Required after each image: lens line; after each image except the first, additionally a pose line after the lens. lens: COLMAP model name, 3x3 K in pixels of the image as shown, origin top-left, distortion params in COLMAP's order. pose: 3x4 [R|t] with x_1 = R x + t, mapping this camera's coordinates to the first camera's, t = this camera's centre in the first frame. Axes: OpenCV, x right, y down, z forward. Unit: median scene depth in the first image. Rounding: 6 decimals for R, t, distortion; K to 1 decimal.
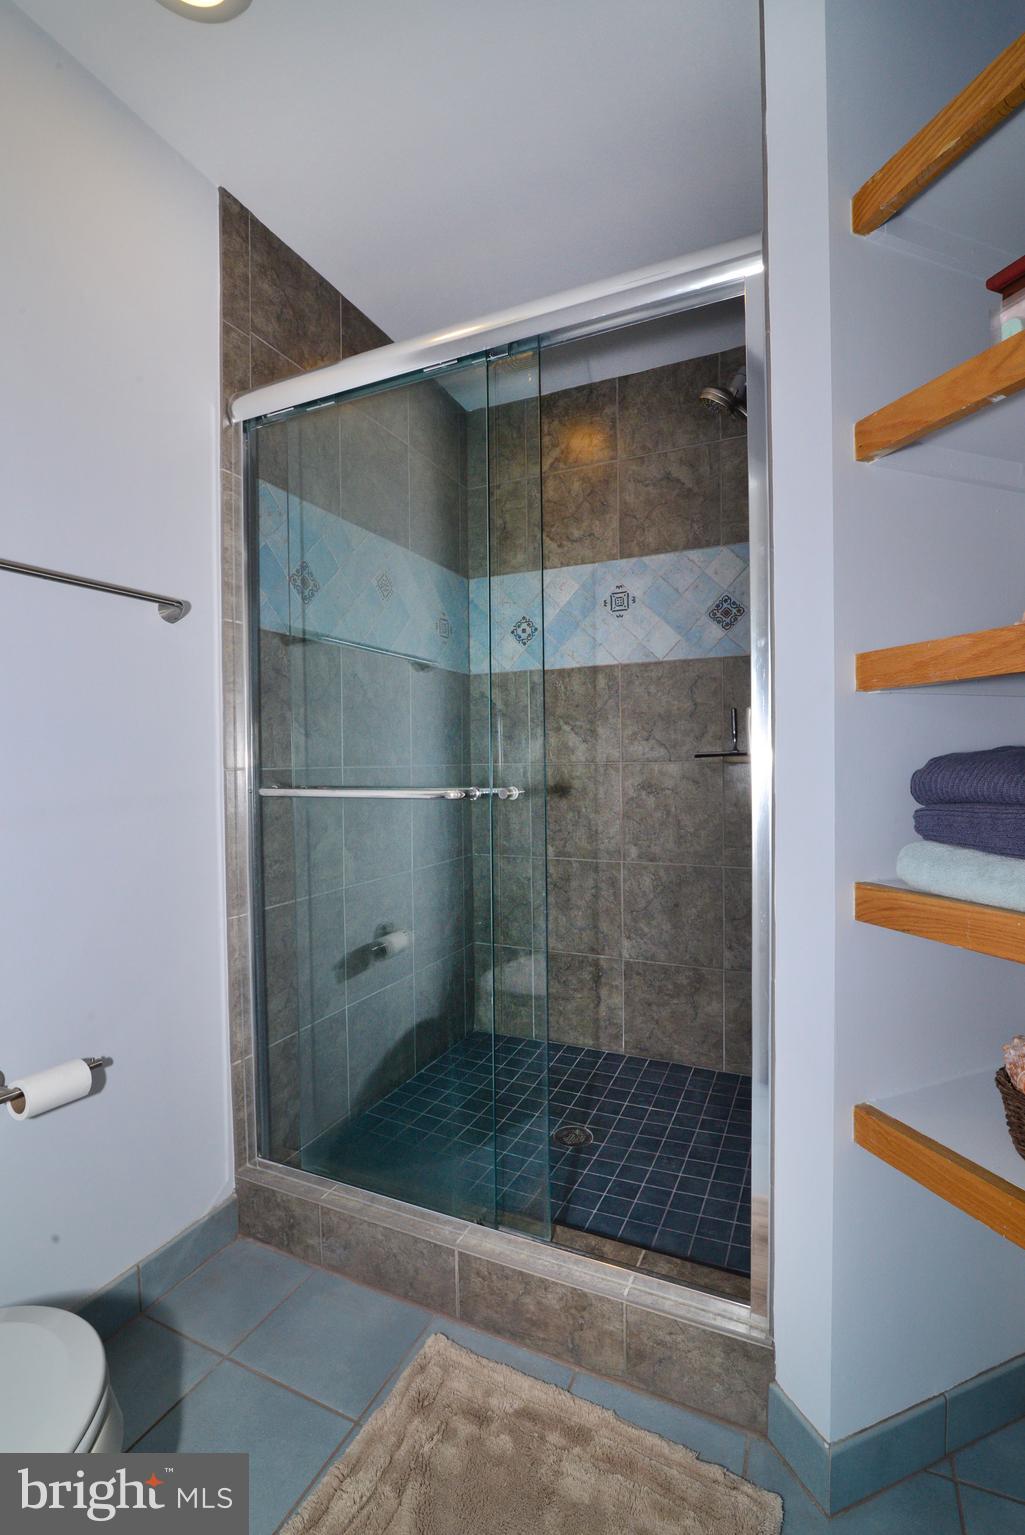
lens RADIAL K [[696.8, 0, 515.0], [0, 696.8, 764.4], [0, 0, 1]] dist [-0.019432, 0.001435]
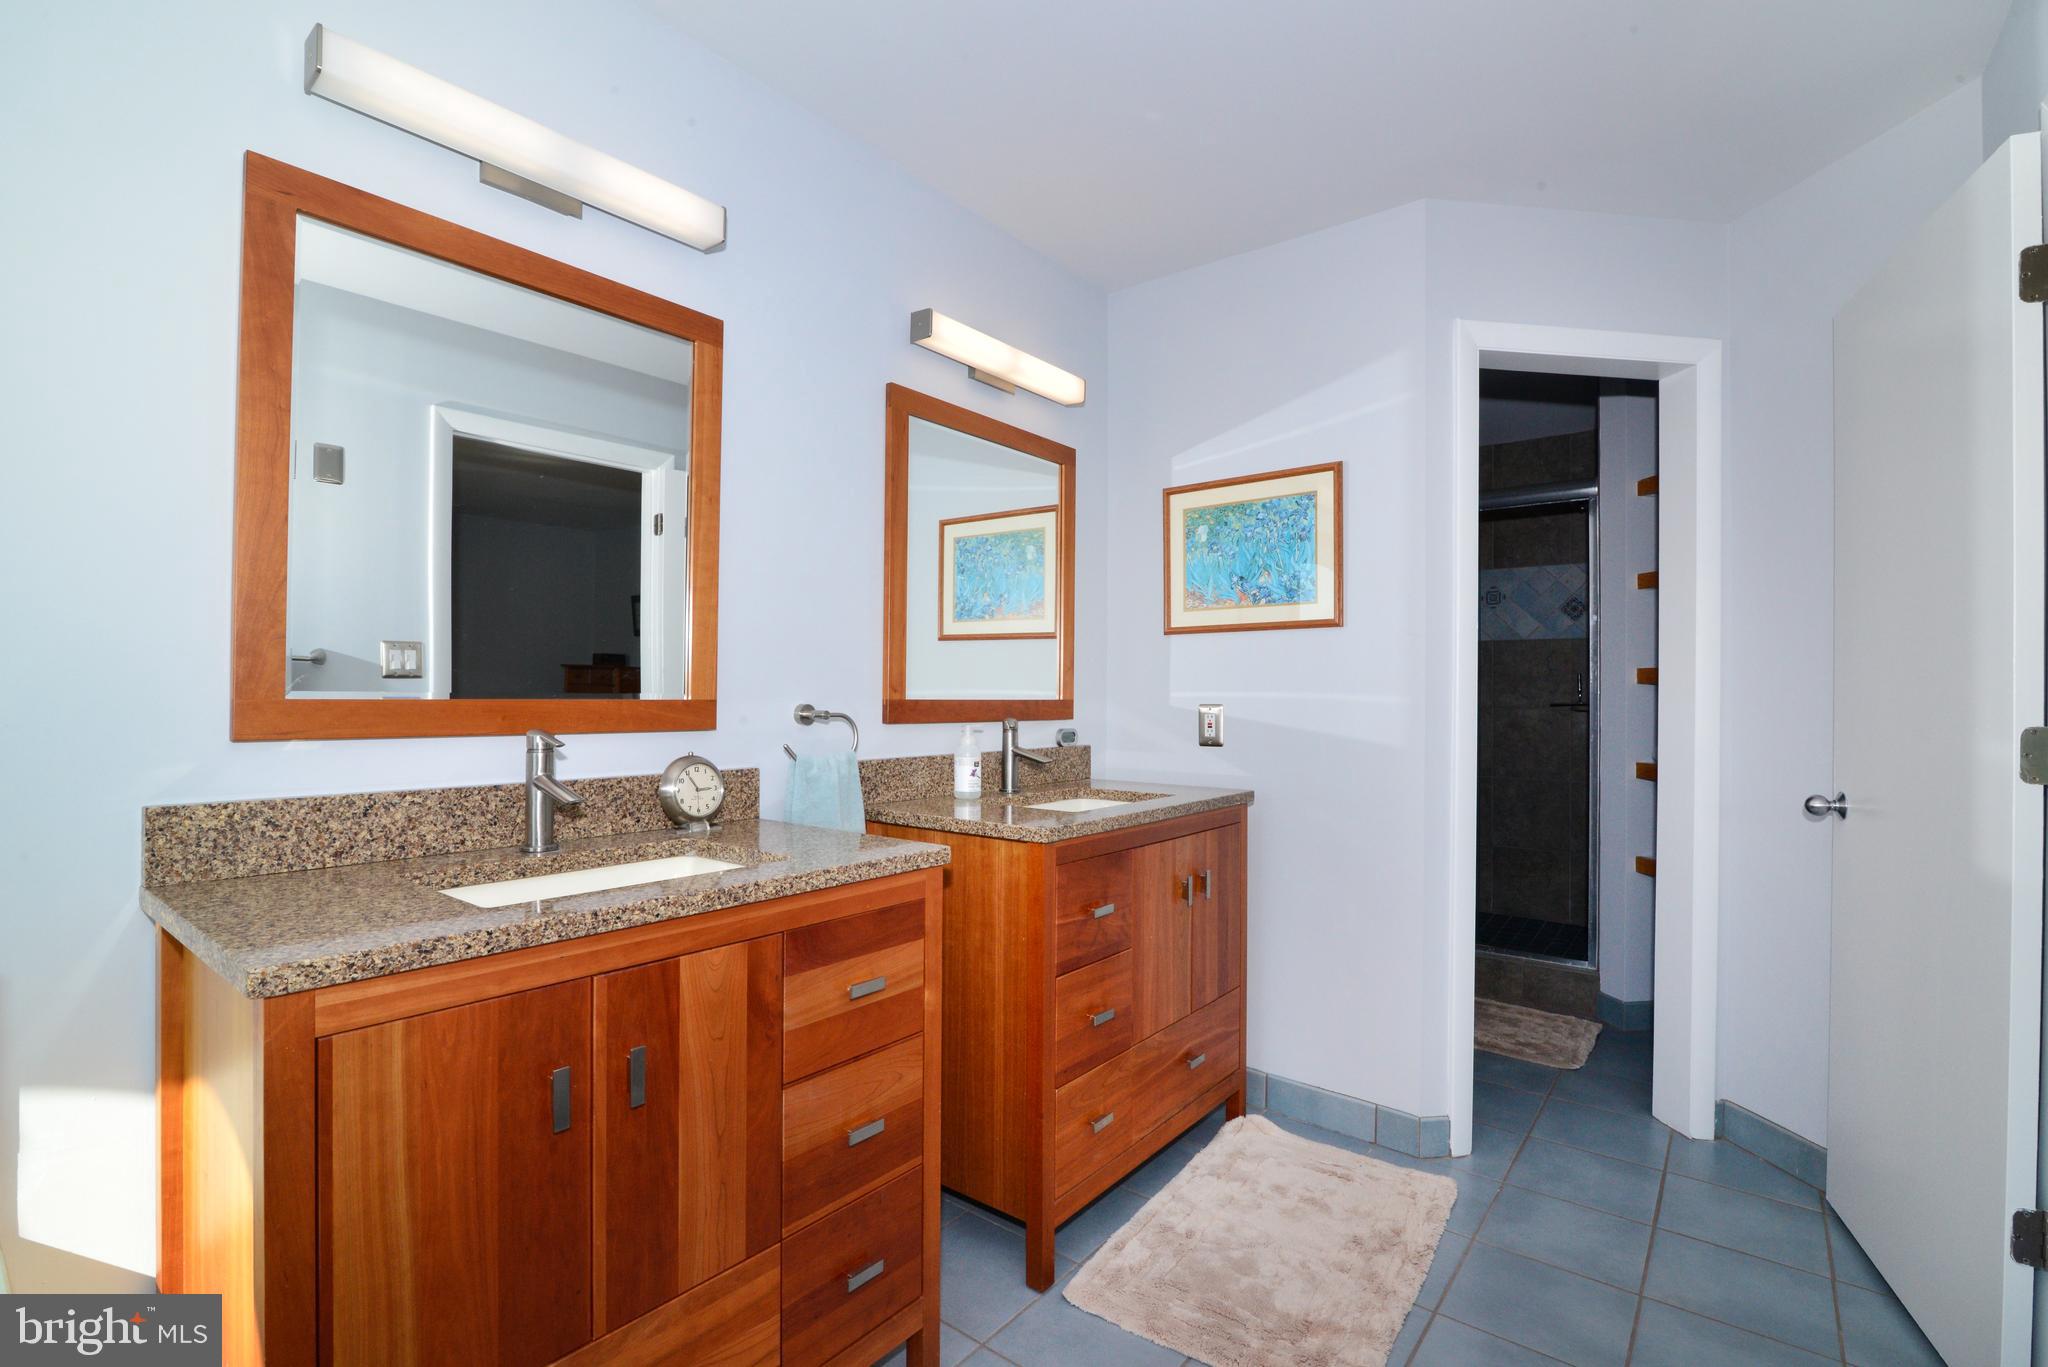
lens RADIAL K [[929.7, 0, 1017.3], [0, 929.7, 686.8], [0, 0, 1]] dist [-0.019432, 0.001435]
pose [[0.973010, 0.013773, -0.230351, -0.389559], [-0.017204, 0.999769, -0.012893, -0.006254], [0.230120, 0.016508, 0.973022, -1.167182]]
